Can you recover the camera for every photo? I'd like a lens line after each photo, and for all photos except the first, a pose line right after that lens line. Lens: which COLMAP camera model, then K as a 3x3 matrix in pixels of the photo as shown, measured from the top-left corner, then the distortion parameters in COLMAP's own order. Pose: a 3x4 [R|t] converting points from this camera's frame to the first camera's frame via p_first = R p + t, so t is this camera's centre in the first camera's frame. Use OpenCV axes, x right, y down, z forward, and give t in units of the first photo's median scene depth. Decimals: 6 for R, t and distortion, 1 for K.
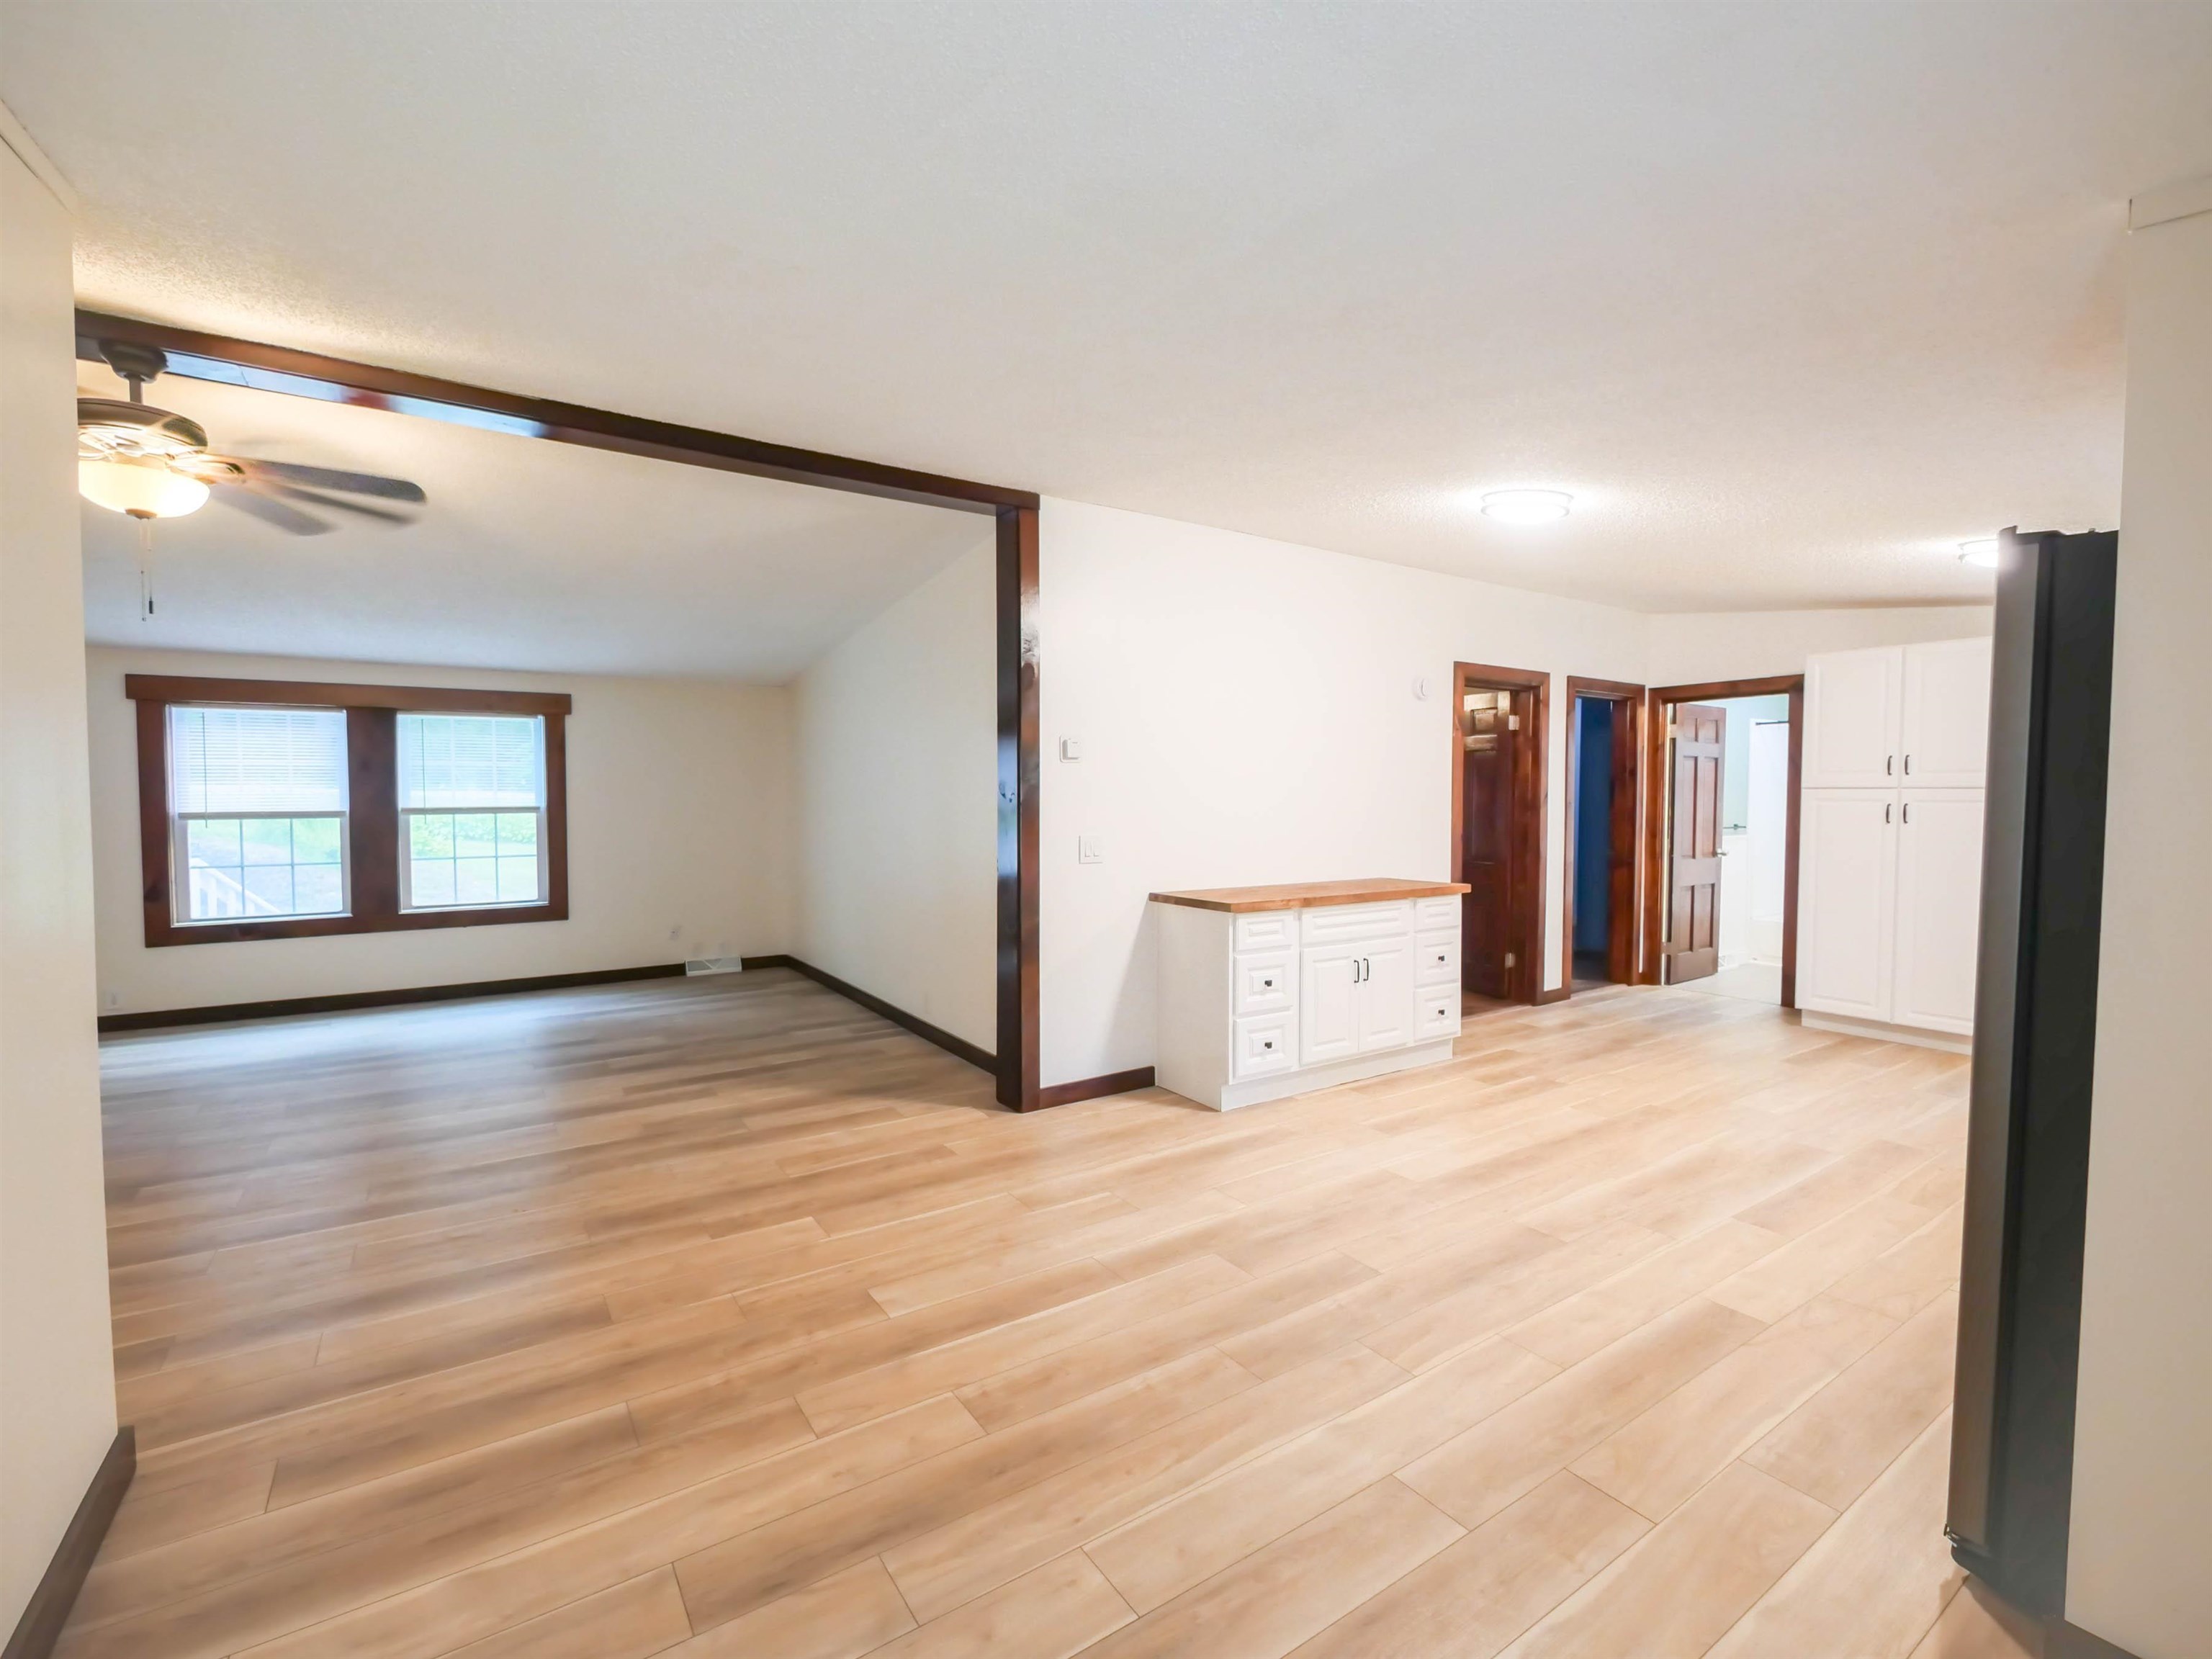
lens RADIAL K [[988.2, 0, 1105.6], [0, 988.2, 828.2], [0, 0, 1]] dist [-0.004505, -0.000325]
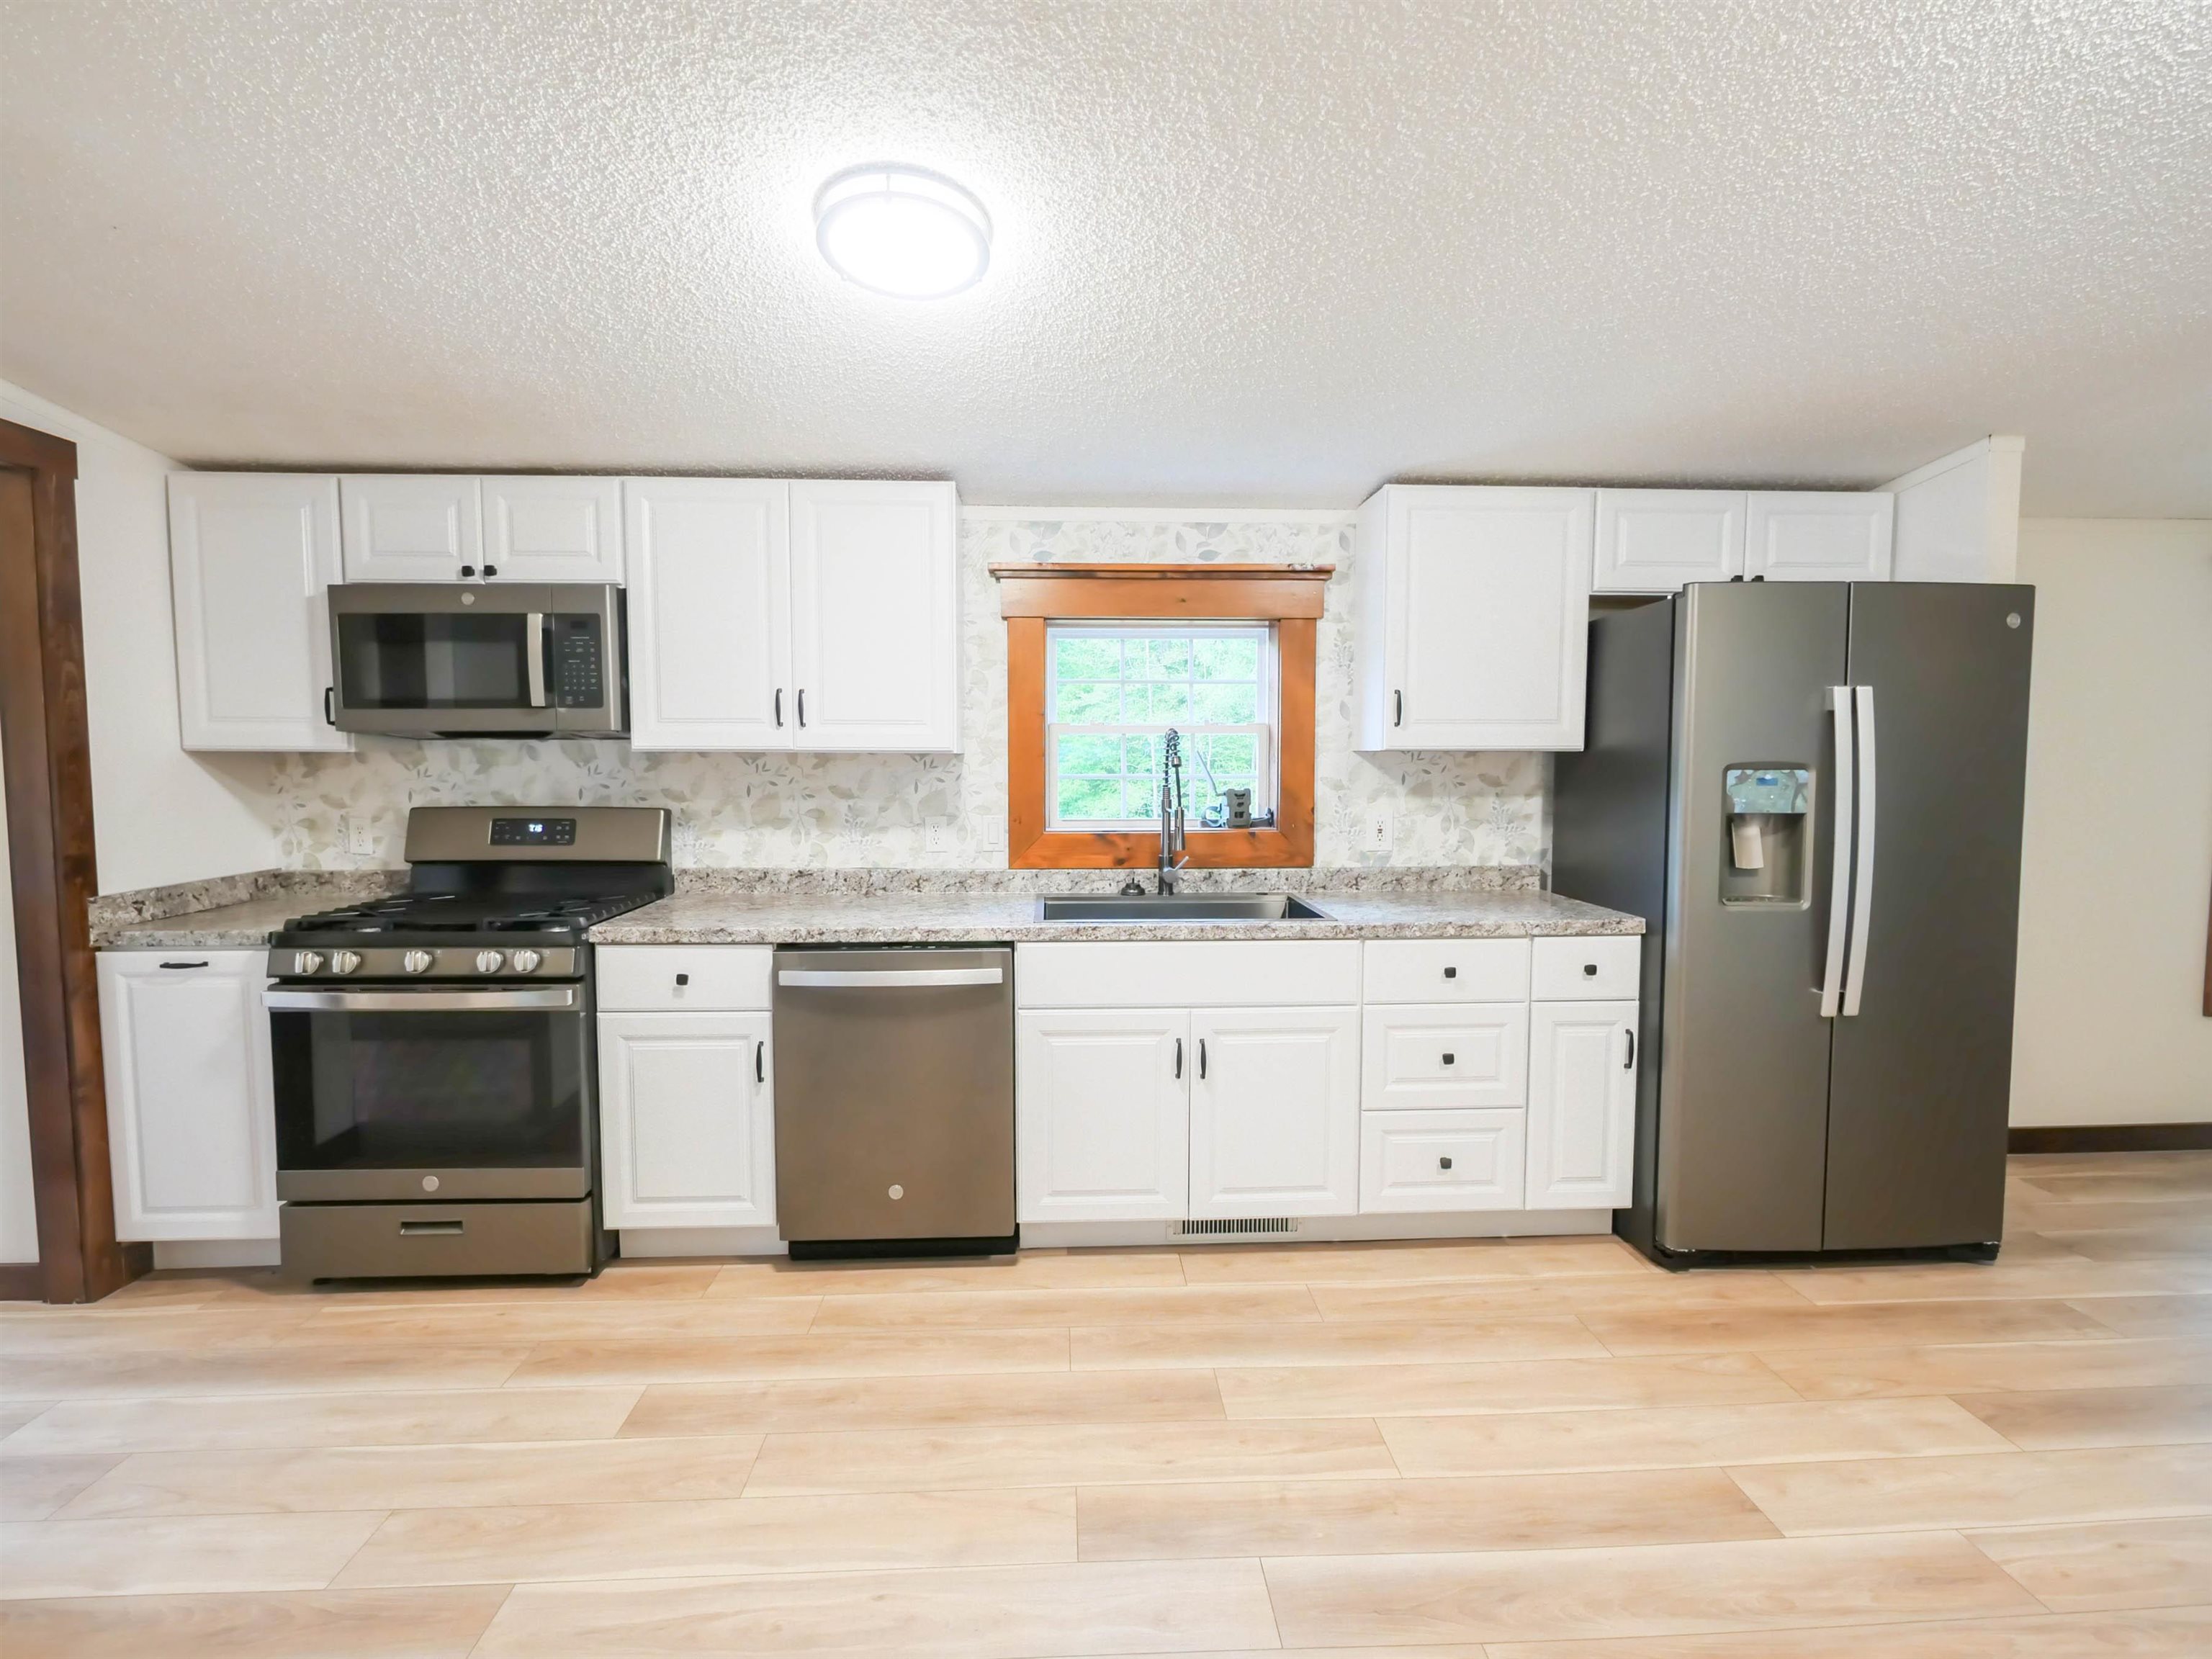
lens RADIAL K [[1033.0, 0, 1101.7], [0, 1033.0, 830.1], [0, 0, 1]] dist [-0.008635, 0.001618]
pose [[-0.851157, -0.034531, 0.523774, 0.624638], [0.019058, 0.995143, 0.096576, -0.053759], [-0.524565, 0.092183, -0.846365, 1.528925]]
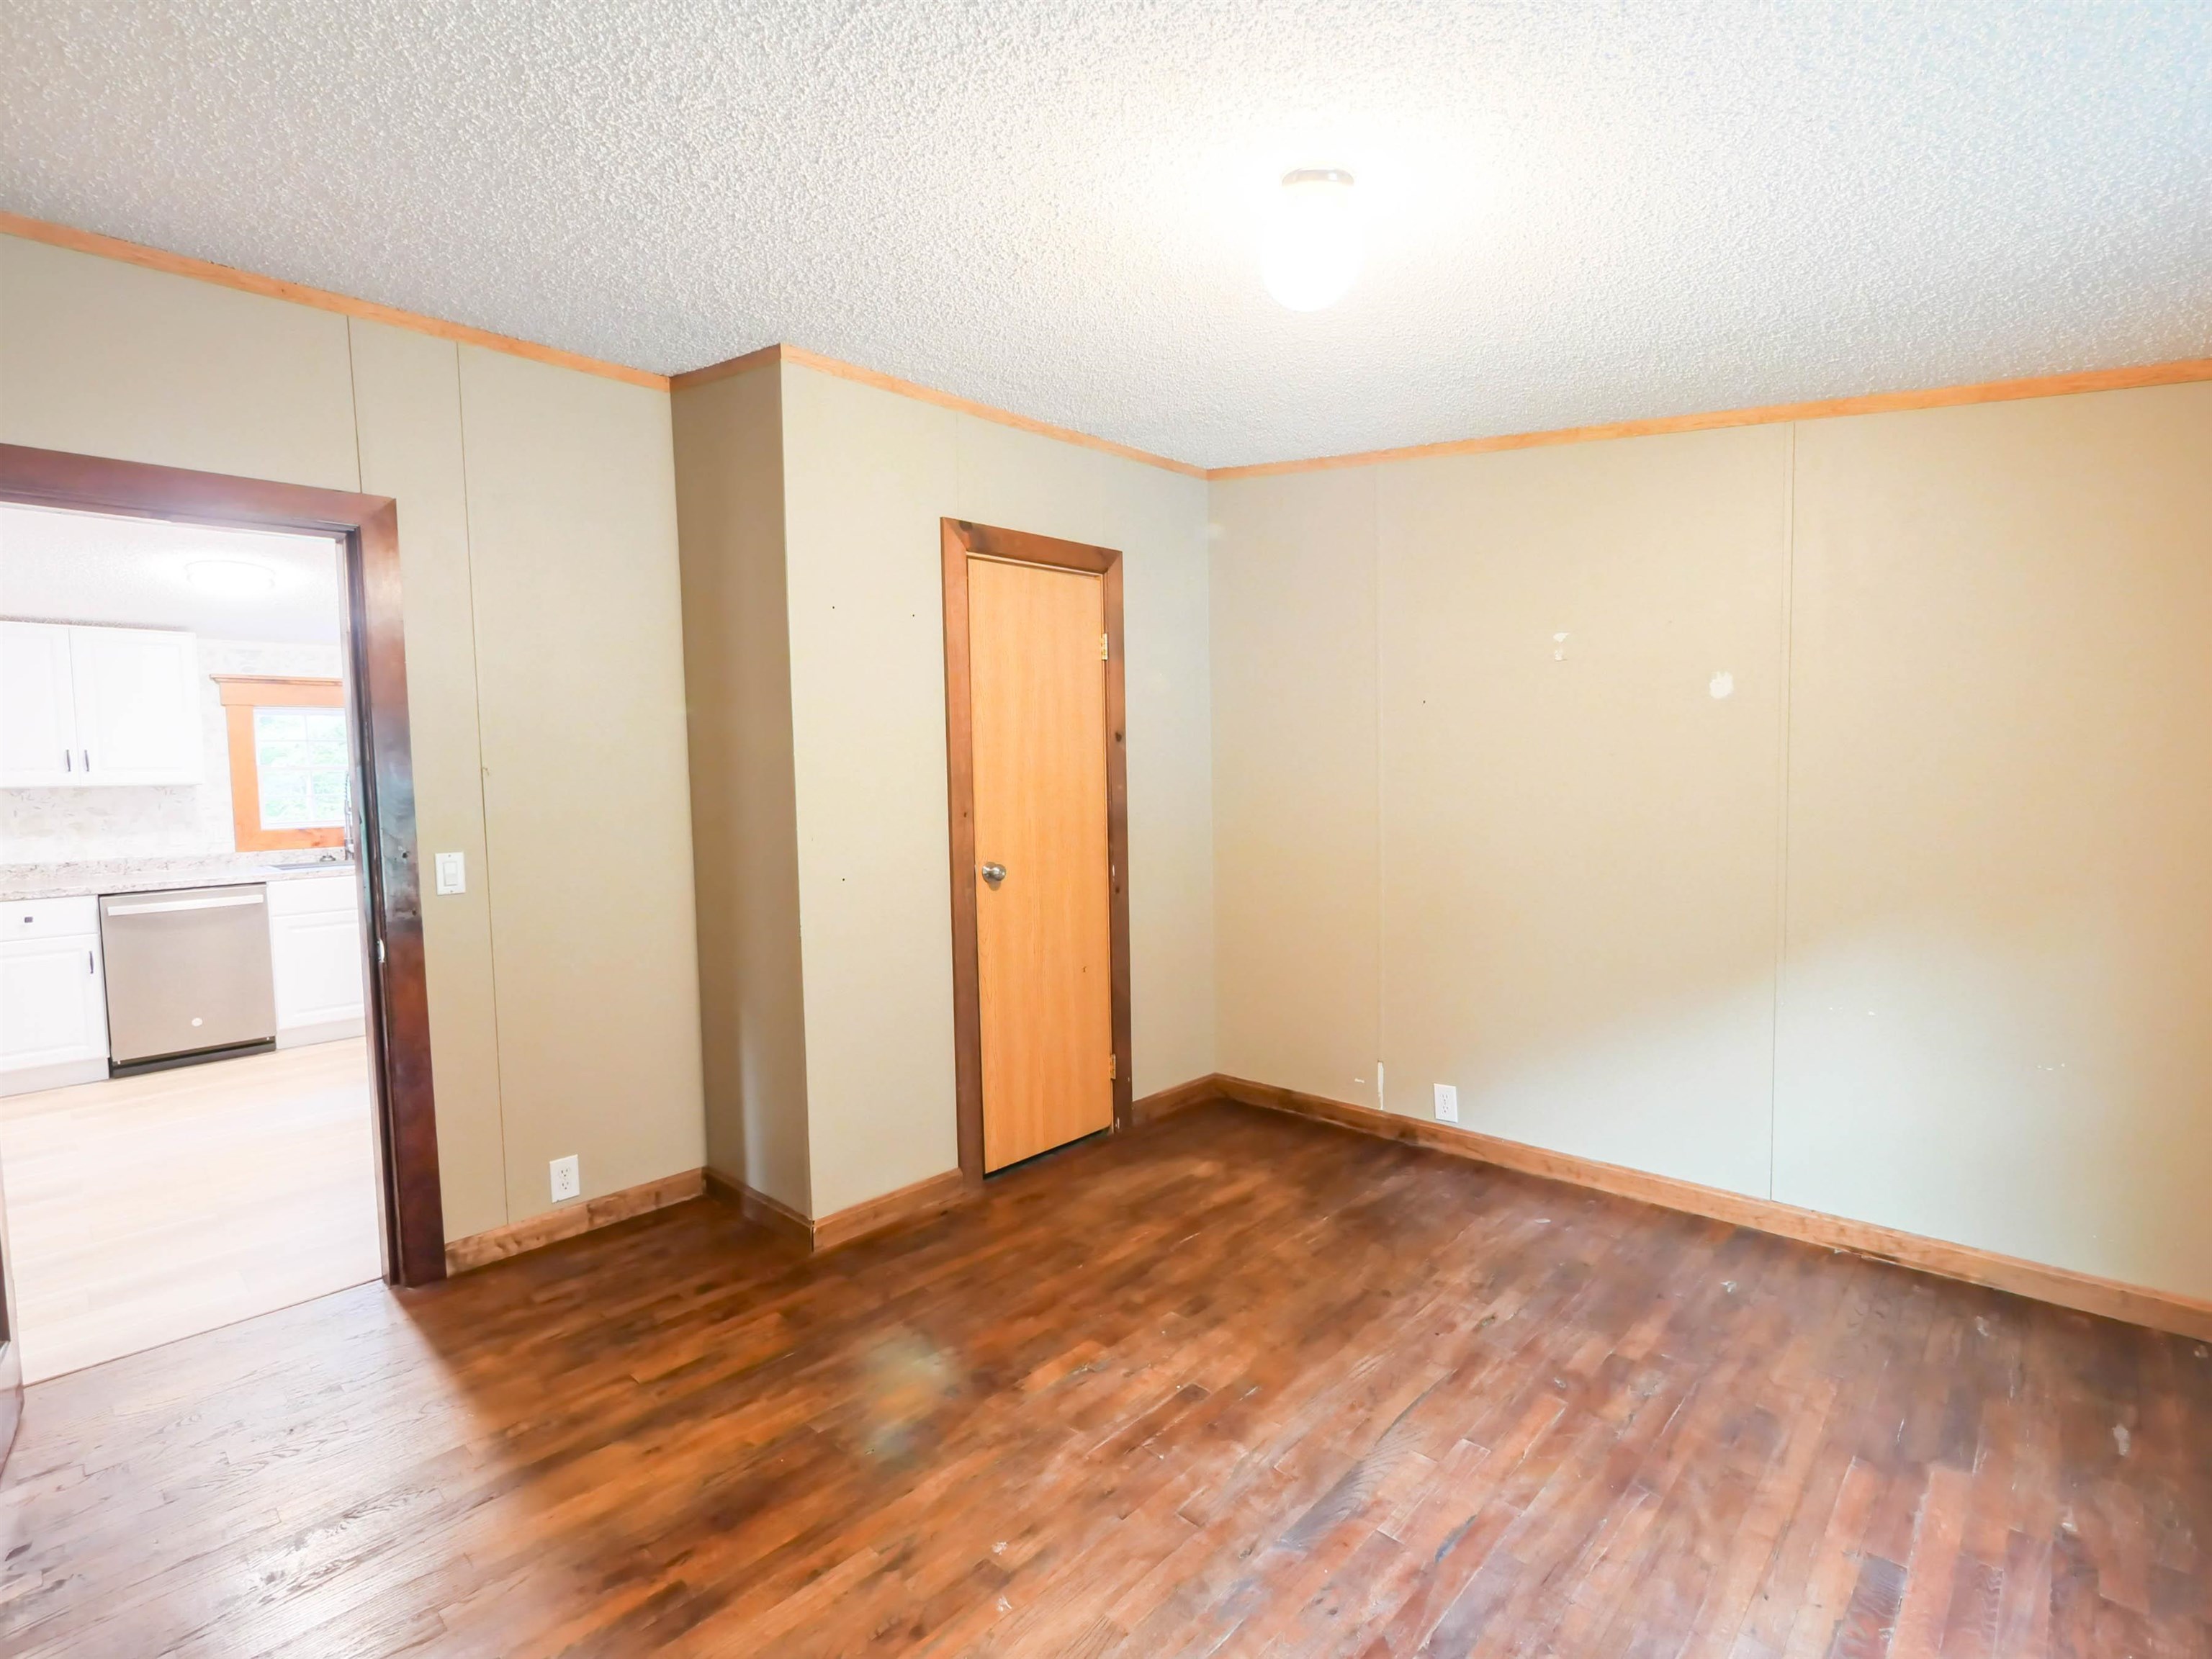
lens RADIAL K [[1033.0, 0, 1098.0], [0, 1033.0, 832.8], [0, 0, 1]] dist [-0.008635, 0.001618]
pose [[-0.977046, 0.034158, -0.210272, 0.195969], [0.013575, 0.995038, 0.098567, -0.100414], [0.212595, 0.093450, -0.972661, 2.665305]]
